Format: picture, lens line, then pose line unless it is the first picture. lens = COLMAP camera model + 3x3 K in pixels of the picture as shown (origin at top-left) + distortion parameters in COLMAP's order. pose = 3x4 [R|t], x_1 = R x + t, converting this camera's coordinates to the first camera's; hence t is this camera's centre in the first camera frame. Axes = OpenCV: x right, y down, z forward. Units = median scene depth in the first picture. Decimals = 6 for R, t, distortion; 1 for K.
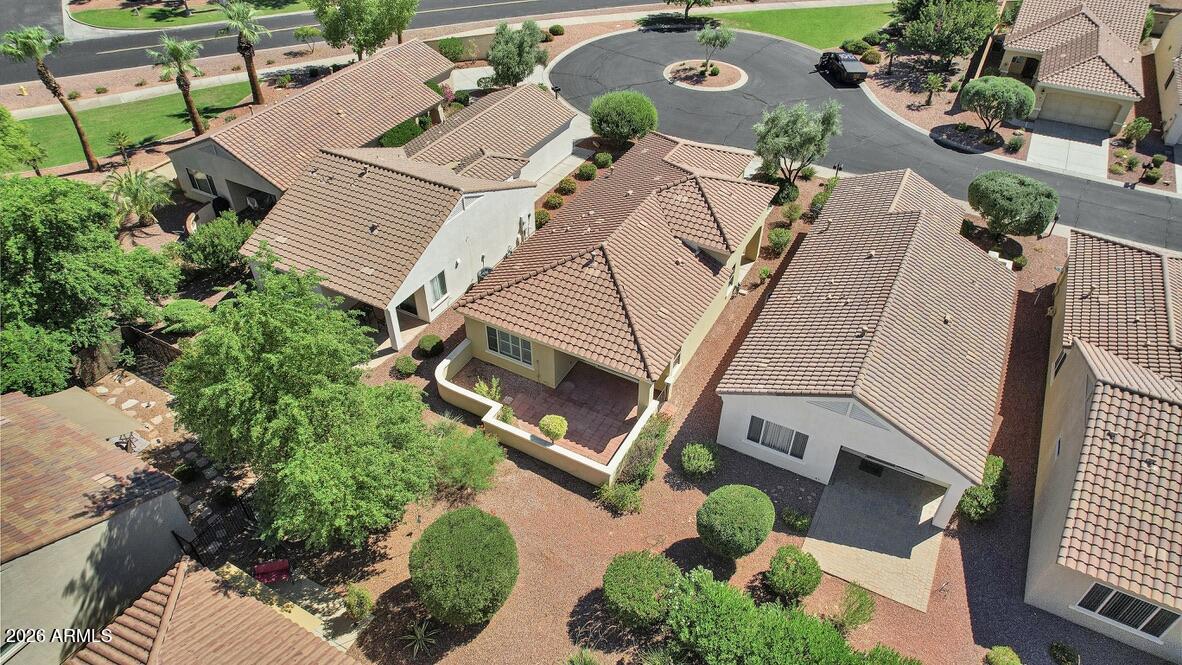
lens RADIAL K [[758.1, 0, 587.7], [0, 758.1, 336.7], [0, 0, 1]] dist [-0.069310, 0.067974]
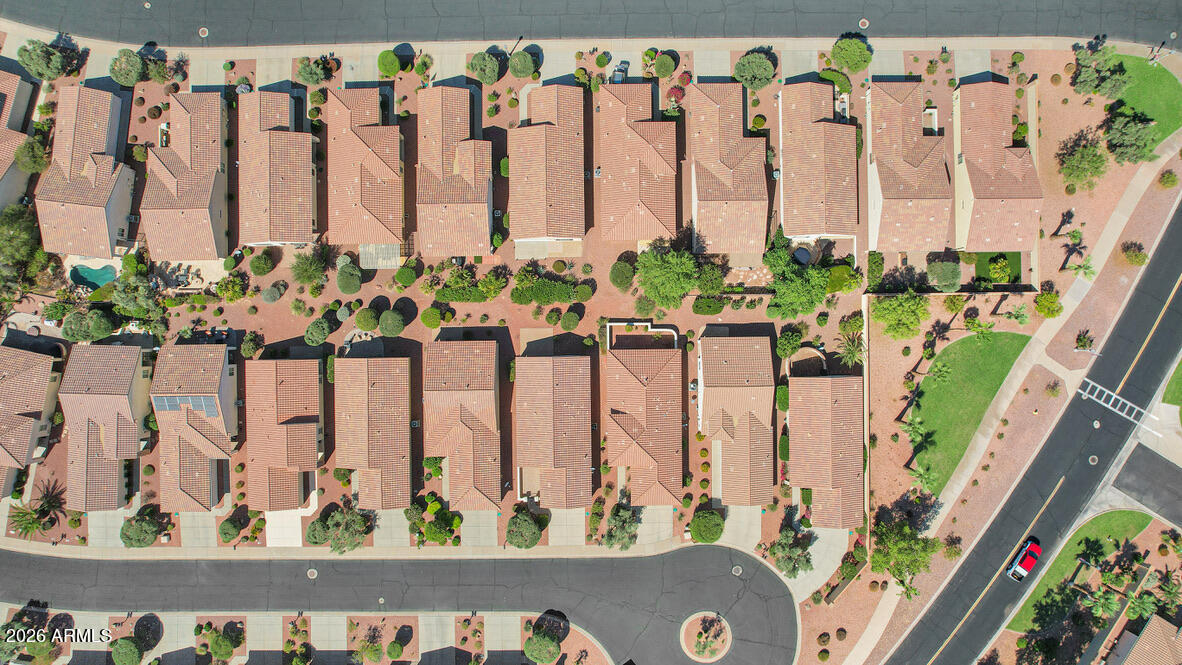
lens RADIAL K [[758.1, 0, 587.7], [0, 758.1, 336.7], [0, 0, 1]] dist [-0.069310, 0.067974]
pose [[-0.873747, 0.486283, -0.009764, 0.139251], [-0.317477, -0.554999, 0.768886, -2.036166], [0.368477, 0.674911, 0.639312, -1.006791]]
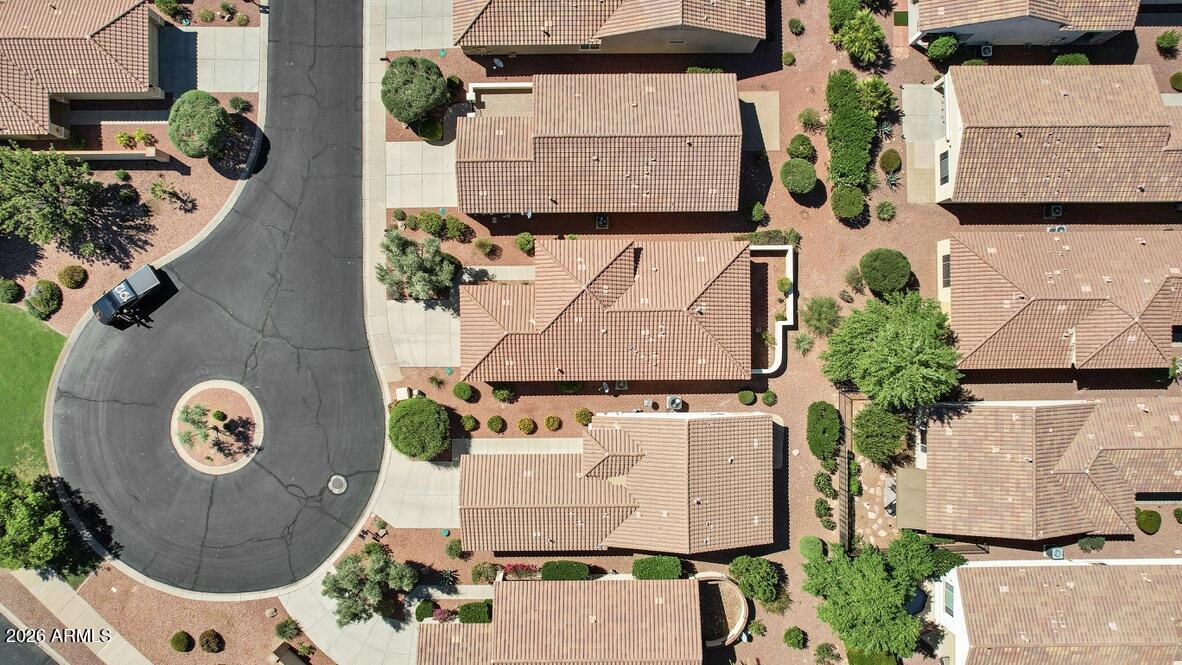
lens RADIAL K [[787.1, 0, 591.0], [0, 787.1, 332.5], [0, 0, 1]] dist [-0.074503, 0.059875]
pose [[-0.484295, -0.874867, -0.008124, 0.081630], [0.550844, -0.312115, 0.774051, -1.380993], [-0.679727, 0.370394, 0.633071, 0.125605]]
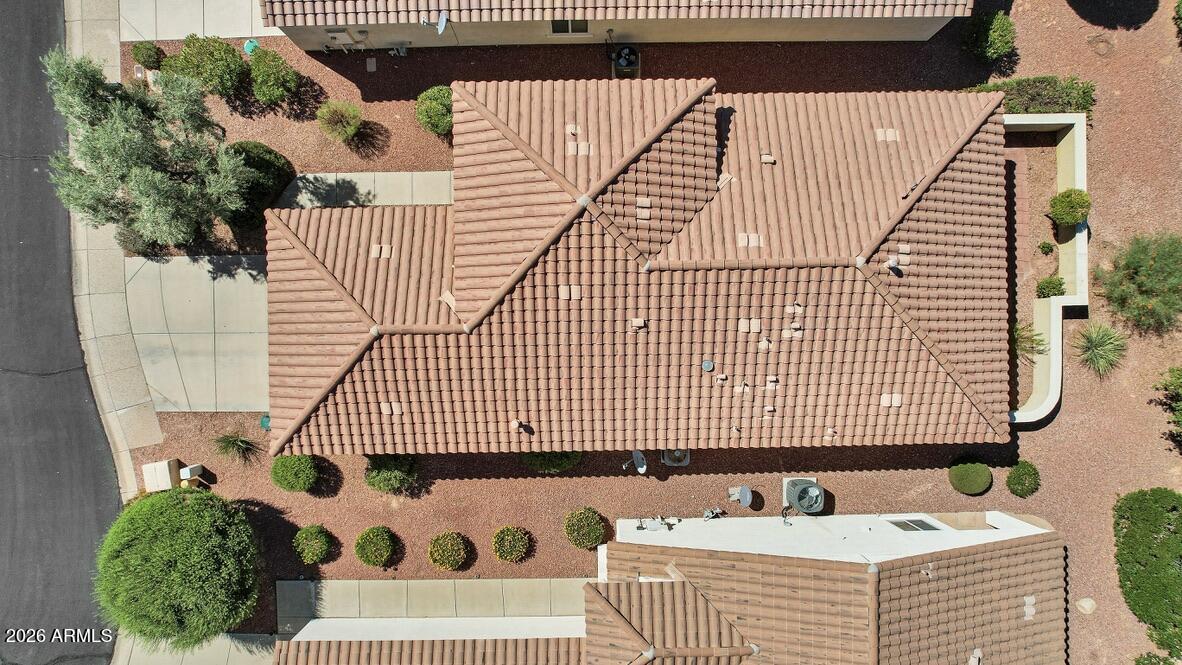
lens RADIAL K [[758.1, 0, 587.7], [0, 758.1, 336.7], [0, 0, 1]] dist [-0.069310, 0.067974]
pose [[-0.492074, -0.870458, -0.012898, 0.076040], [0.551368, -0.323088, 0.769160, -0.636204], [-0.673689, 0.371372, 0.638926, 0.746907]]
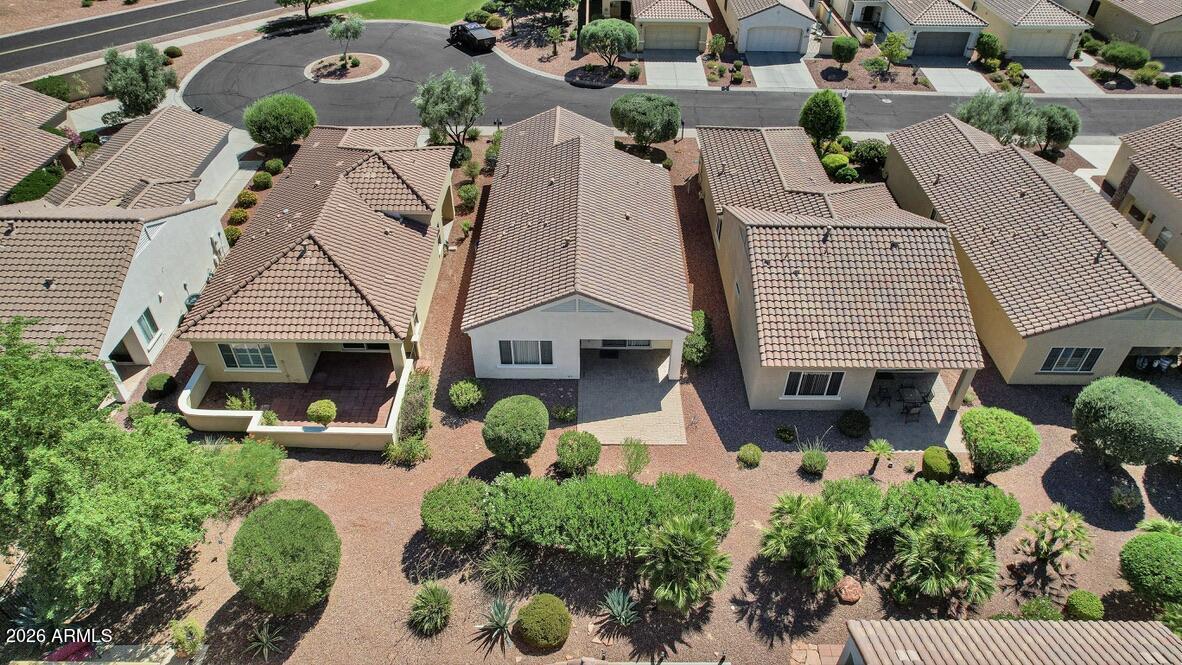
lens RADIAL K [[758.1, 0, 587.7], [0, 758.1, 336.7], [0, 0, 1]] dist [-0.069310, 0.067974]
pose [[0.882849, -0.304751, 0.357358, -0.048814], [0.303134, 0.950926, 0.062048, 0.054953], [-0.358730, 0.053548, 0.931904, -0.061854]]
